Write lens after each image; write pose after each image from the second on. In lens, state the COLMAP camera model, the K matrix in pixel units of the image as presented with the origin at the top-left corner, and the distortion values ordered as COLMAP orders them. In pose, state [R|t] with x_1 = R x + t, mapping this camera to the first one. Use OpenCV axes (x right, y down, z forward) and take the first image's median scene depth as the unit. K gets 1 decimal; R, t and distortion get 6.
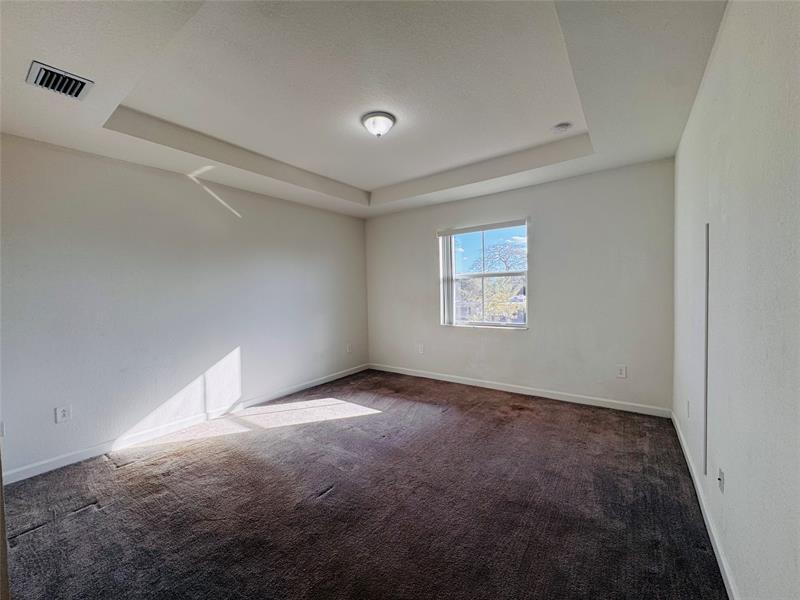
lens RADIAL K [[314.0, 0, 404.7], [0, 314.0, 300.4], [0, 0, 1]] dist [0.000027, 0.000033]
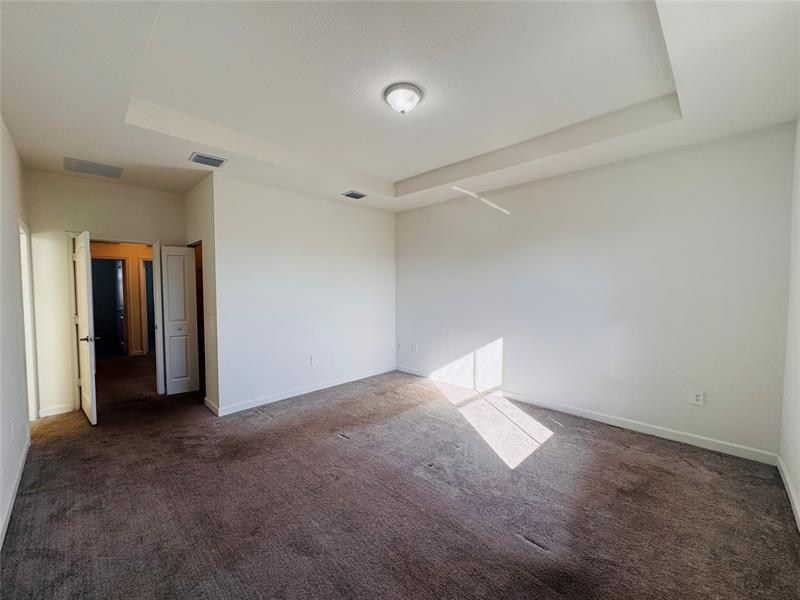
lens RADIAL K [[321.1, 0, 398.5], [0, 321.1, 299.3], [0, 0, 1]] dist [-0.001351, -0.000102]
pose [[-0.150030, 0.064046, -0.986605, 0.636917], [-0.029664, 0.997159, 0.069242, -0.050712], [0.988236, 0.039655, -0.147704, 0.868605]]
